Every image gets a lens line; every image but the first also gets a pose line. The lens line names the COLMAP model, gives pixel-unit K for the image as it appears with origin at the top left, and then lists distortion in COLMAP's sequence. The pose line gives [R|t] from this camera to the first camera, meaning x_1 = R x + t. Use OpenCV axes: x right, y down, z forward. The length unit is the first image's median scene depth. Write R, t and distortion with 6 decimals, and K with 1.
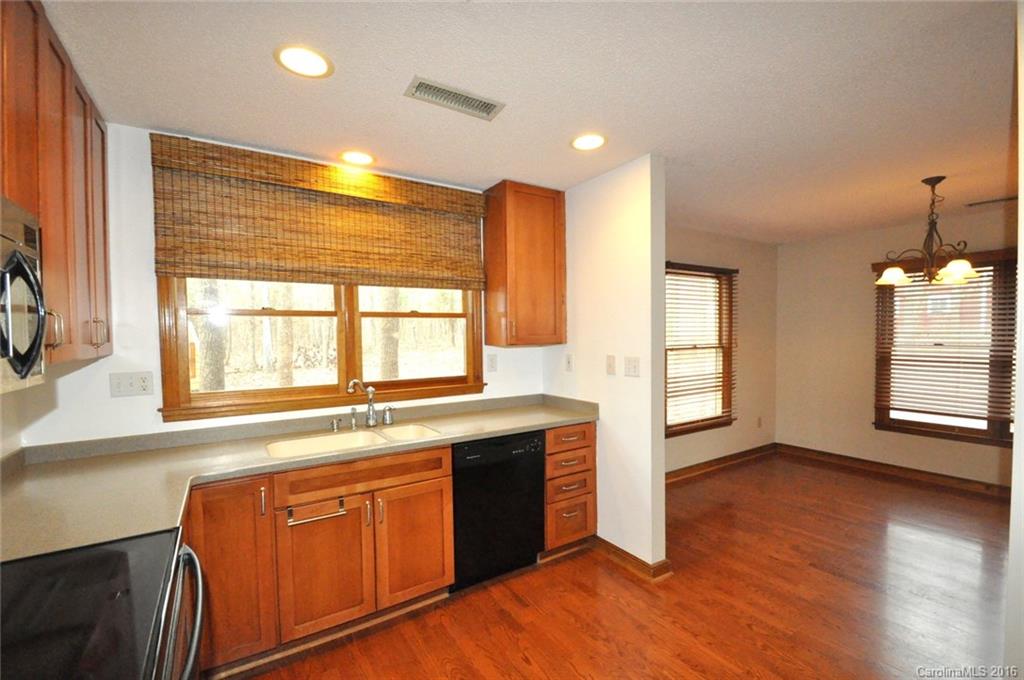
lens RADIAL K [[449.9, 0, 517.8], [0, 449.9, 349.1], [0, 0, 1]] dist [0.020387, -0.019351]
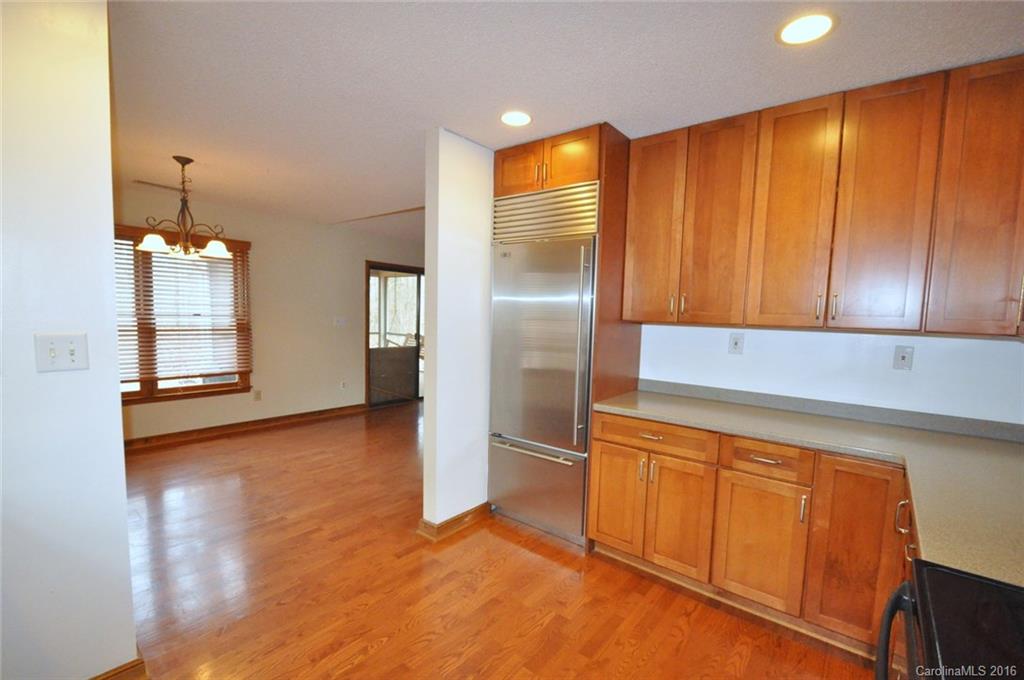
lens RADIAL K [[449.9, 0, 517.8], [0, 449.9, 349.1], [0, 0, 1]] dist [0.020387, -0.019351]
pose [[-0.304046, -0.072728, 0.949877, -0.407151], [0.006851, 0.996889, 0.078521, -0.004258], [-0.952633, 0.030382, -0.302602, 0.618676]]
